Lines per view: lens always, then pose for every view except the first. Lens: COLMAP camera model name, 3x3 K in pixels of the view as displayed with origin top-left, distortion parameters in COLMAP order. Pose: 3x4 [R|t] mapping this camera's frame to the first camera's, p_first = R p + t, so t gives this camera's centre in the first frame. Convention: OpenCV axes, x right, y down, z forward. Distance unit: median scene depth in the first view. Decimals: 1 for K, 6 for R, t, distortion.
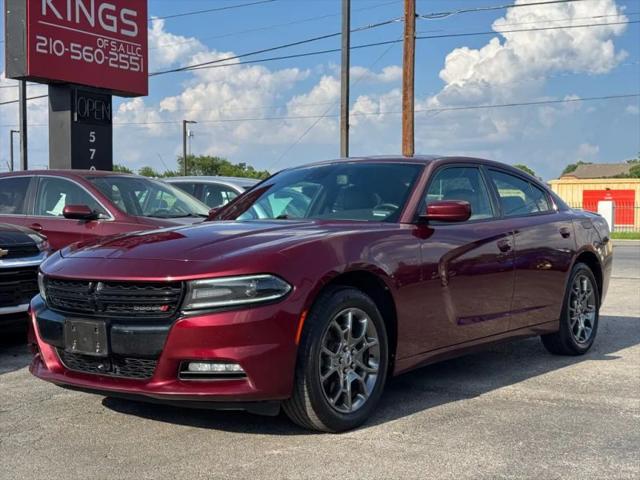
lens RADIAL K [[893.6, 0, 319.7], [0, 893.6, 247.9], [0, 0, 1]] dist [0.182614, -0.353831]
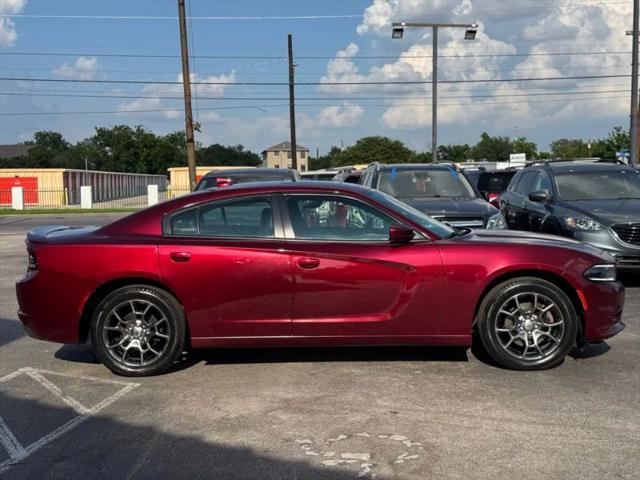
lens RADIAL K [[893.6, 0, 319.7], [0, 893.6, 247.9], [0, 0, 1]] dist [0.182614, -0.353831]
pose [[0.802628, -0.060755, 0.593378, -0.823907], [0.045145, 0.998133, 0.041132, 0.026121], [-0.594770, -0.006226, 0.803872, -2.244637]]
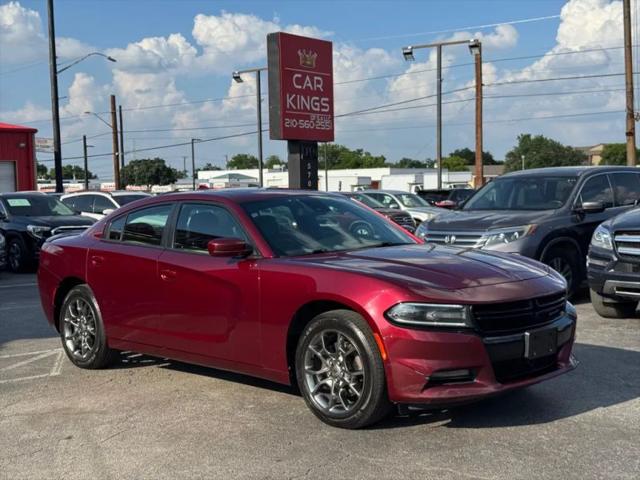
lens RADIAL K [[893.6, 0, 319.7], [0, 893.6, 247.9], [0, 0, 1]] dist [0.182614, -0.353831]
pose [[0.991696, -0.016413, -0.127549, 0.040141], [0.019155, 0.999610, 0.020300, 0.039566], [0.127166, -0.022574, 0.991625, -2.365193]]
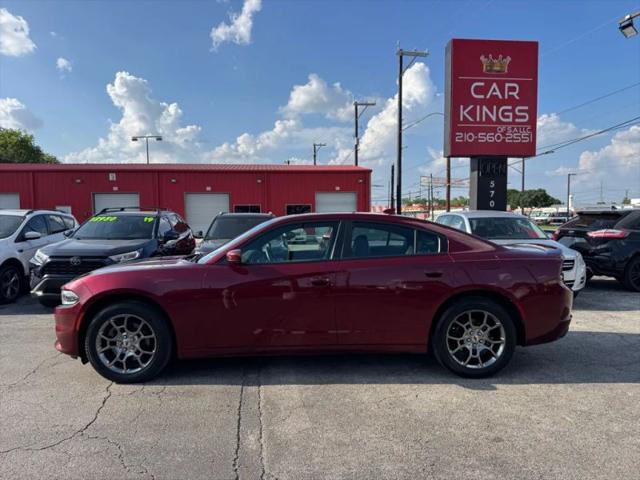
lens RADIAL K [[452.2, 0, 319.7], [0, 452.2, 249.4], [0, 0, 1]] dist [-0.002159, -0.005678]
pose [[0.617742, 0.042859, -0.785212, 0.609322], [-0.018115, 0.999024, 0.040279, -0.063935], [0.786172, -0.010658, 0.617916, 0.490681]]
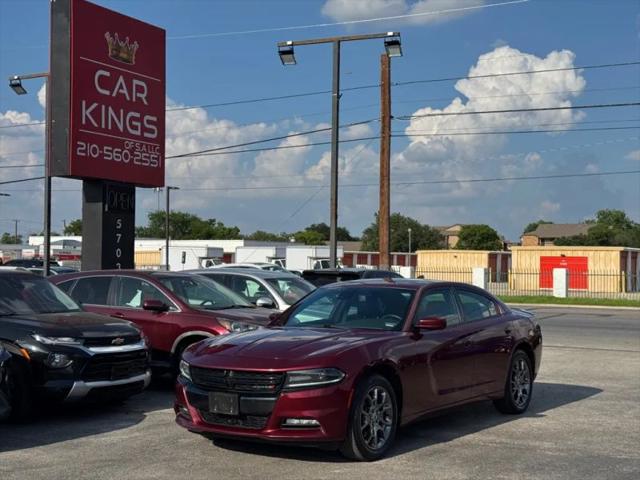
lens RADIAL K [[893.6, 0, 319.7], [0, 893.6, 247.9], [0, 0, 1]] dist [0.182614, -0.353831]
pose [[0.999254, 0.007490, 0.037883, -0.089509], [-0.005210, 0.998190, -0.059914, -0.058634], [-0.038263, 0.059672, 0.997484, -0.450463]]
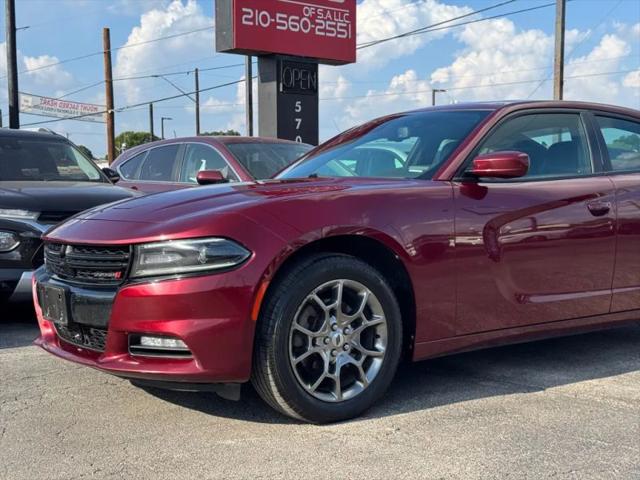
lens RADIAL K [[893.6, 0, 319.7], [0, 893.6, 247.9], [0, 0, 1]] dist [0.182614, -0.353831]
pose [[0.956096, 0.011310, -0.292835, 0.170712], [-0.002056, 0.999489, 0.031891, 0.006681], [0.293046, -0.029889, 0.955631, 0.119820]]
